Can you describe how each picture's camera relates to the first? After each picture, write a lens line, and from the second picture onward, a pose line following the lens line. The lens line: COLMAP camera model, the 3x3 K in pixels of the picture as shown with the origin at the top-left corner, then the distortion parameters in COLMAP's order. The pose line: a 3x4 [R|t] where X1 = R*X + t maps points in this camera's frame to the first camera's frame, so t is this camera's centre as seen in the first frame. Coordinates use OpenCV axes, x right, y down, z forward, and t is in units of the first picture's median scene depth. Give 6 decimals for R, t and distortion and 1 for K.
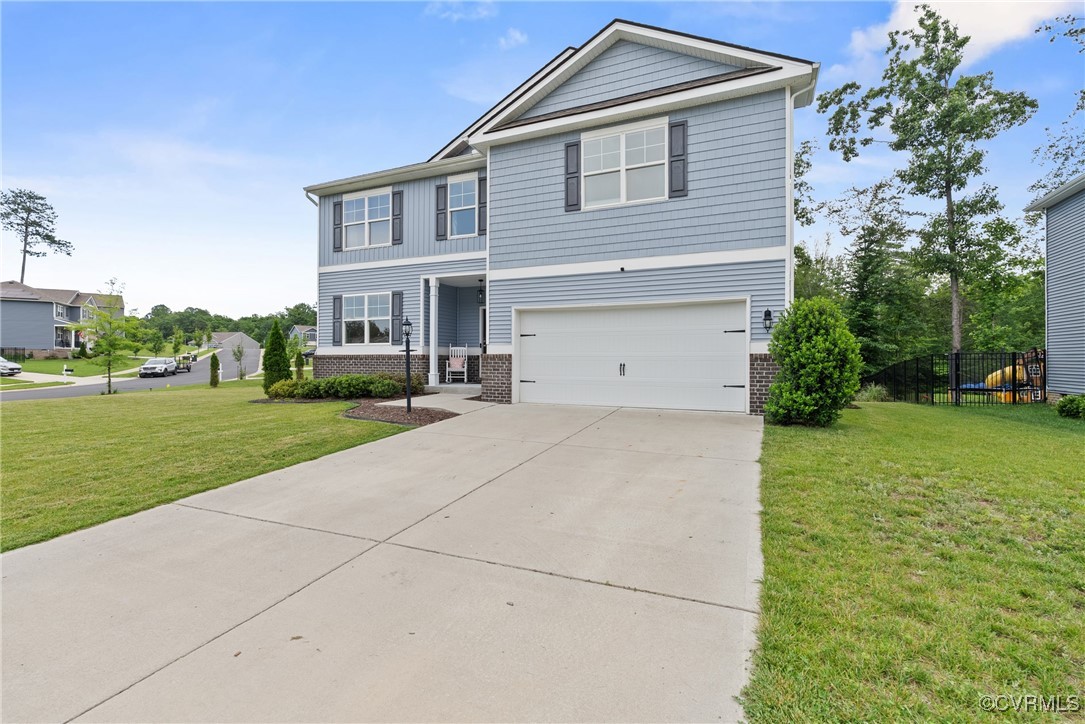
lens RADIAL K [[474.1, 0, 542.1], [0, 474.1, 354.3], [0, 0, 1]] dist [0.010981, 0.000399]
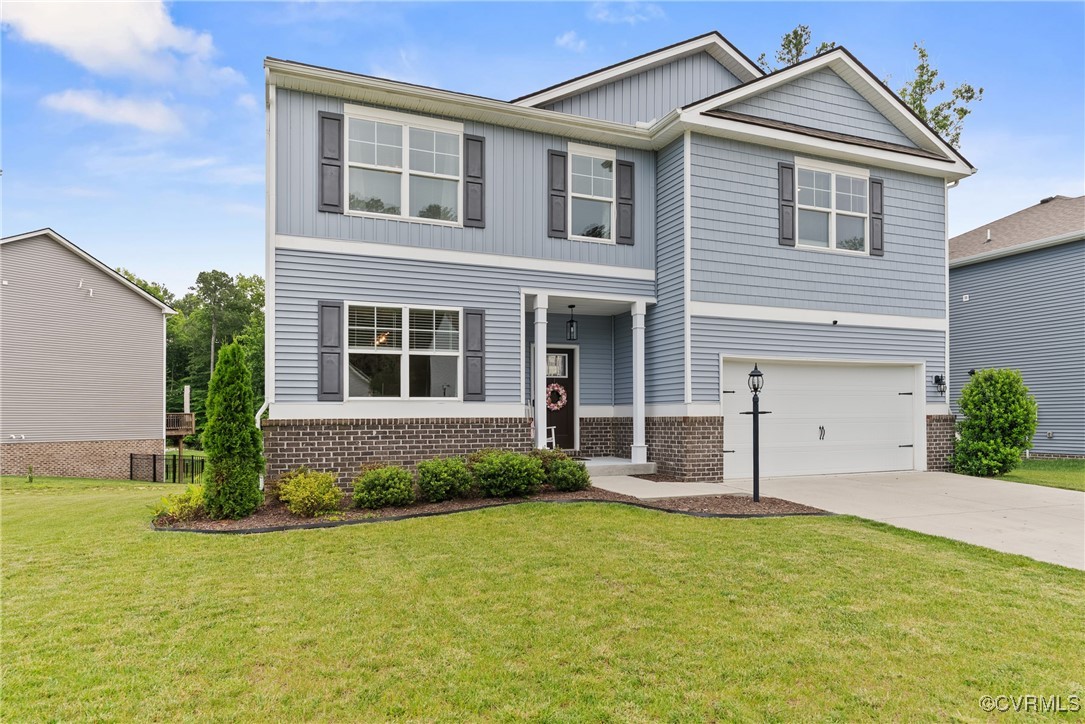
lens RADIAL K [[652.8, 0, 580.7], [0, 652.8, 413.3], [0, 0, 1]] dist [0.013703, -0.000190]
pose [[0.697375, -0.002370, 0.716703, -0.968099], [0.001852, 0.999997, 0.001504, -0.007334], [-0.716704, 0.000279, 0.697377, 0.431242]]
